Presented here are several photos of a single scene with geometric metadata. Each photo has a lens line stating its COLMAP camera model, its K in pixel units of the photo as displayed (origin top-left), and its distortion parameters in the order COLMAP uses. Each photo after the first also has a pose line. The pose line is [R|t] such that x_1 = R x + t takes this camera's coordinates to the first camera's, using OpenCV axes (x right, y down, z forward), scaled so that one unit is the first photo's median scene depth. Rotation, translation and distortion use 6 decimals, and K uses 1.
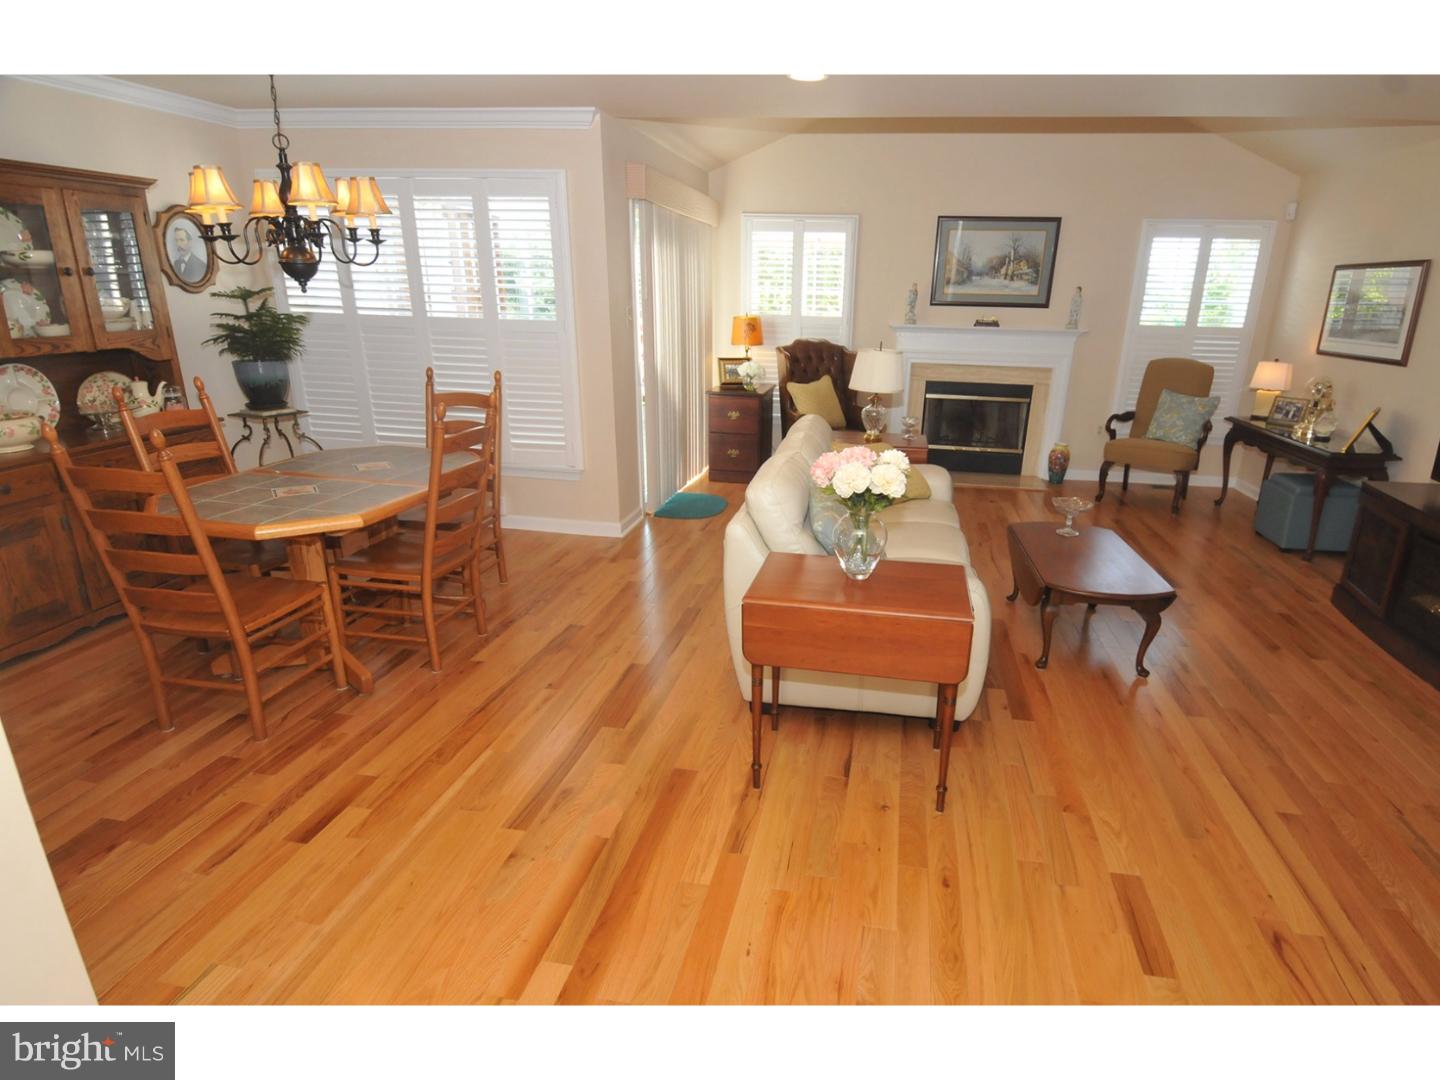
lens RADIAL K [[778.4, 0, 767.6], [0, 778.4, 564.8], [0, 0, 1]] dist [0.047077, -0.052383]
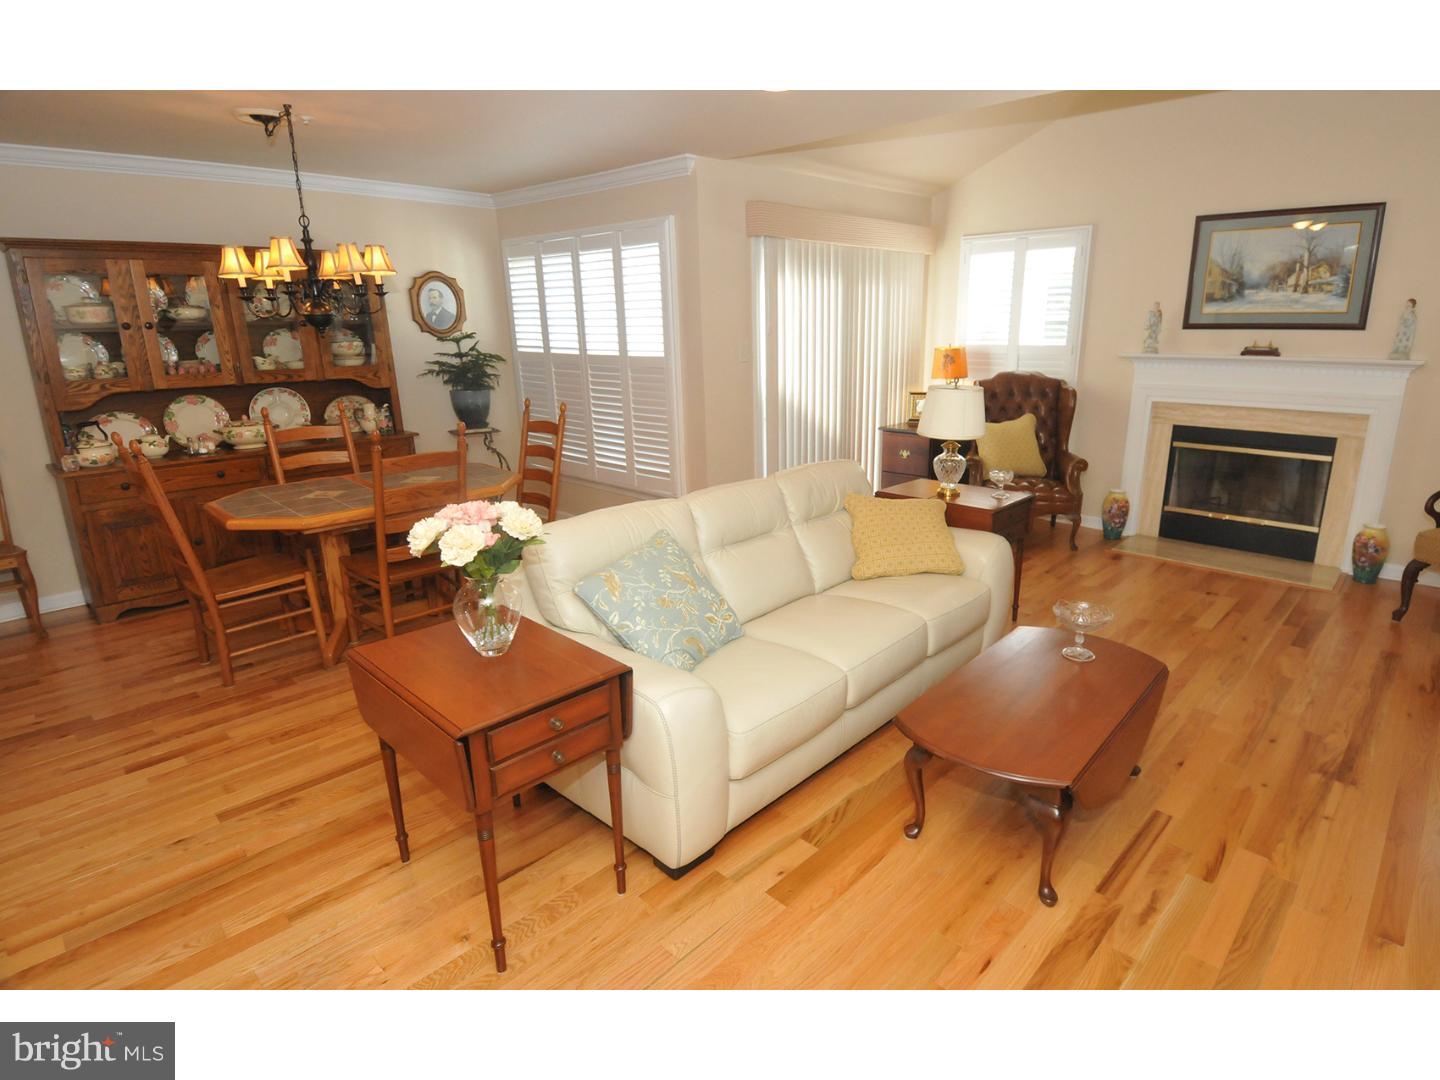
lens RADIAL K [[760.5, 0, 769.2], [0, 760.5, 535.5], [0, 0, 1]] dist [0.049564, -0.055400]
pose [[0.832798, 0.118169, -0.540817, 0.323554], [-0.153556, 0.987925, -0.020595, -0.056295], [0.531854, 0.100197, 0.840888, 0.179026]]
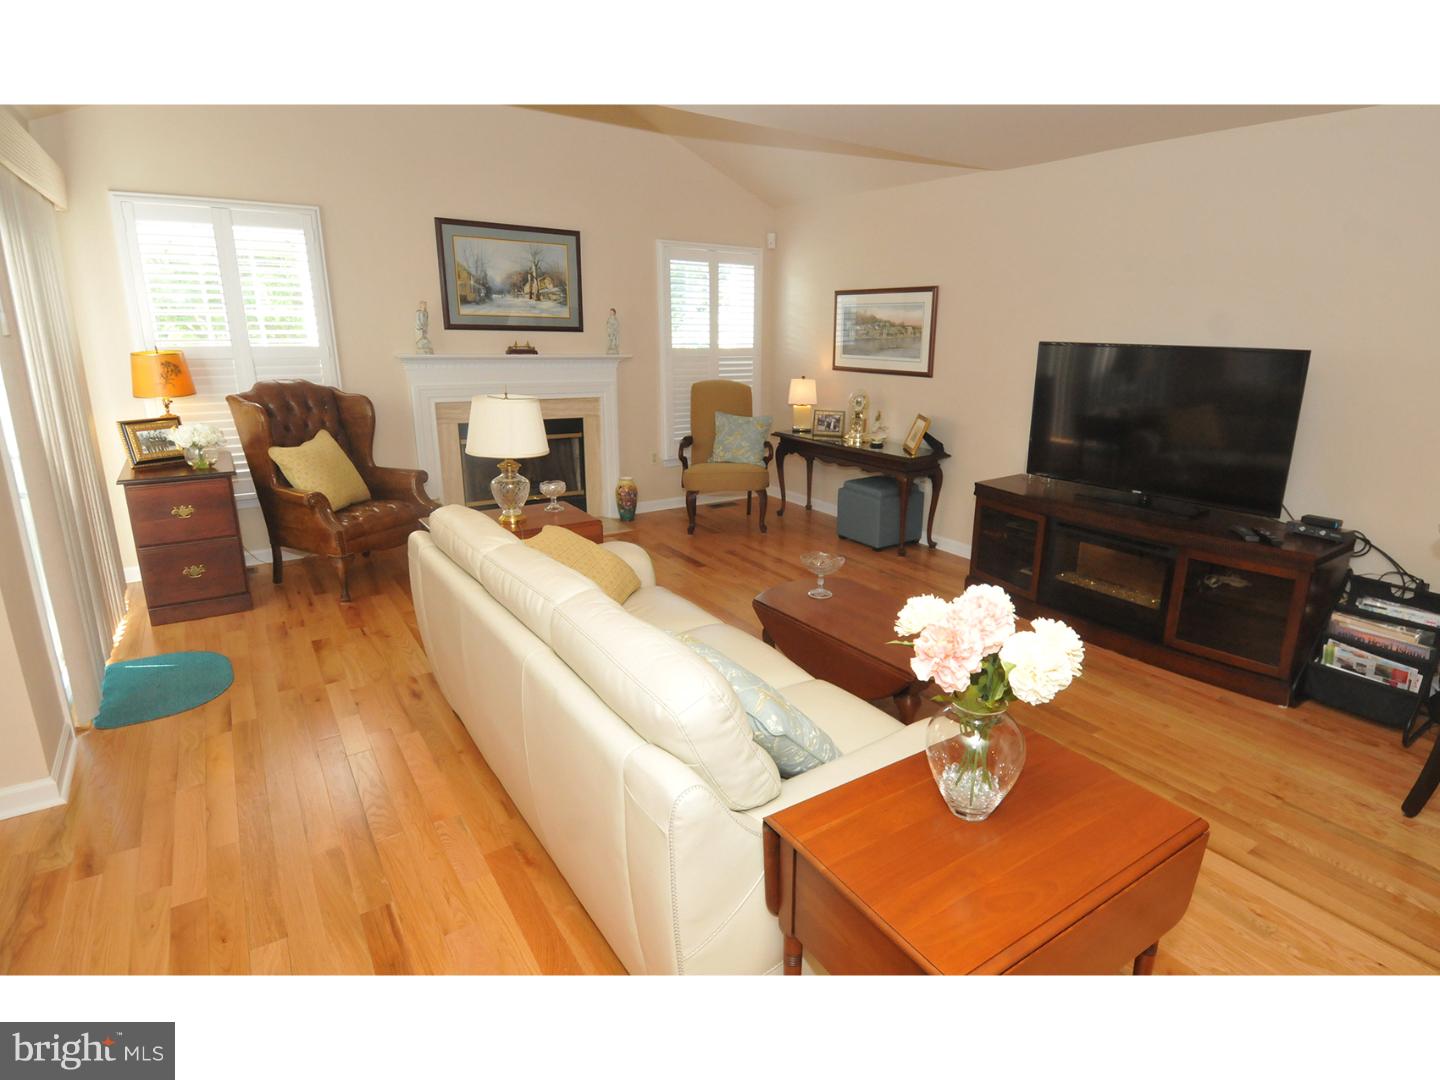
lens RADIAL K [[760.5, 0, 769.2], [0, 760.5, 535.5], [0, 0, 1]] dist [0.049564, -0.055400]
pose [[0.706401, -0.199031, 0.679253, -0.133927], [0.231061, 0.971921, 0.044492, -0.097576], [-0.669036, 0.125520, 0.732555, 0.266446]]
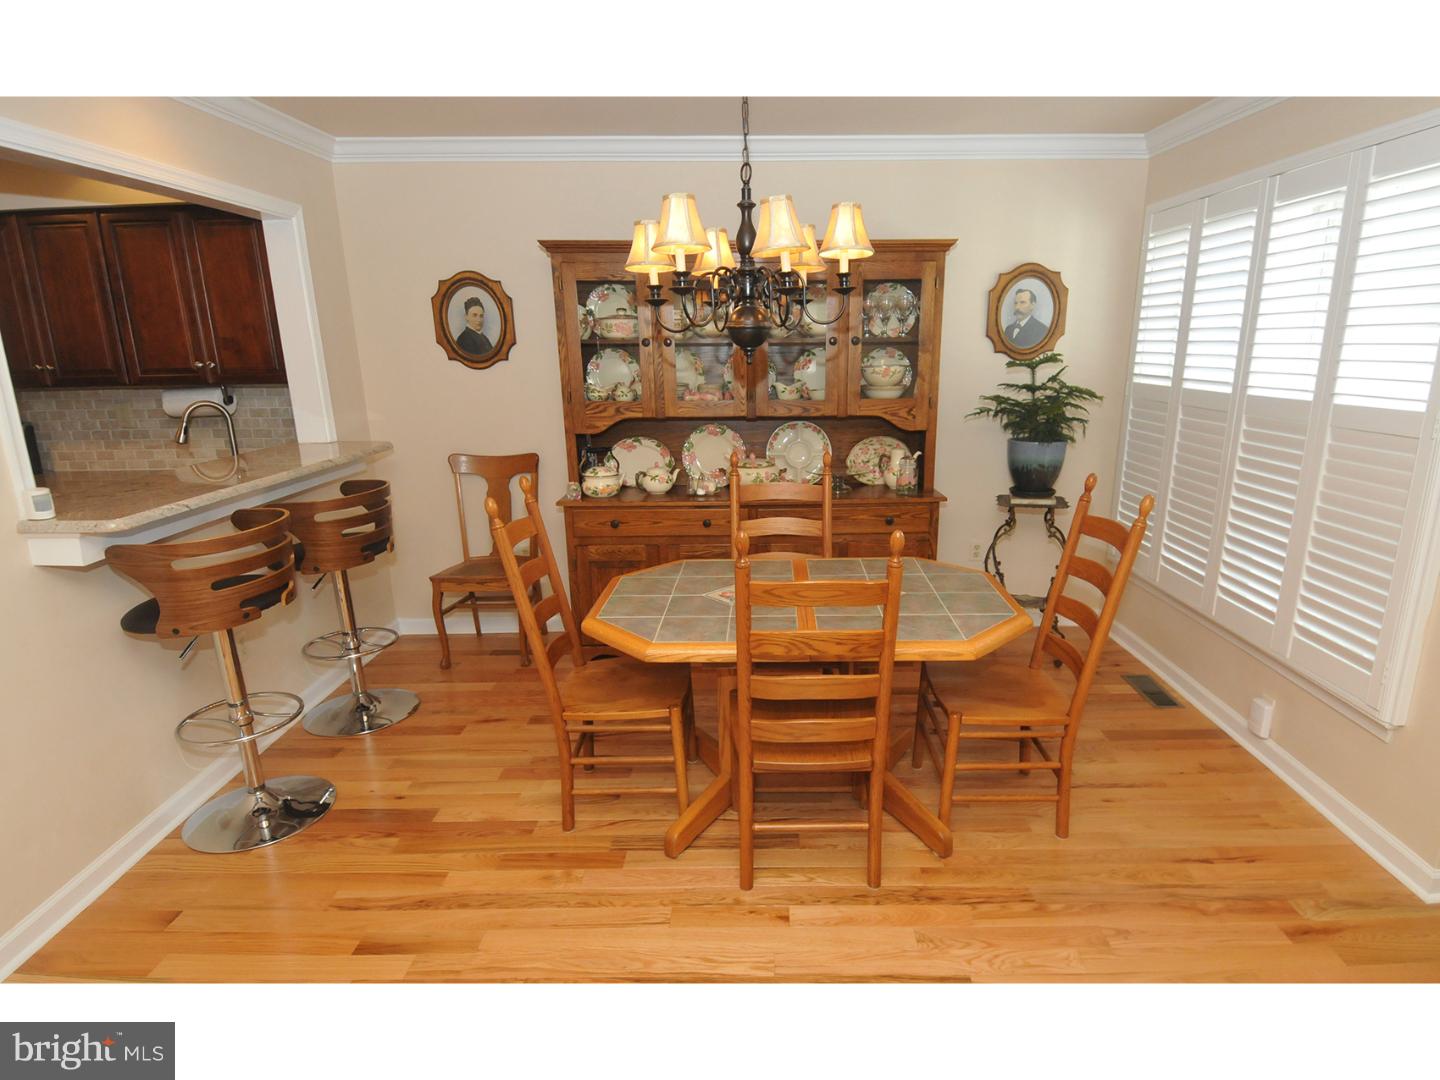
lens RADIAL K [[778.4, 0, 767.6], [0, 778.4, 564.8], [0, 0, 1]] dist [0.047077, -0.052383]
pose [[0.173145, 0.242570, -0.954558, 0.096856], [-0.311278, 0.932995, 0.180628, -0.142691], [0.934412, 0.265858, 0.237050, 0.413055]]
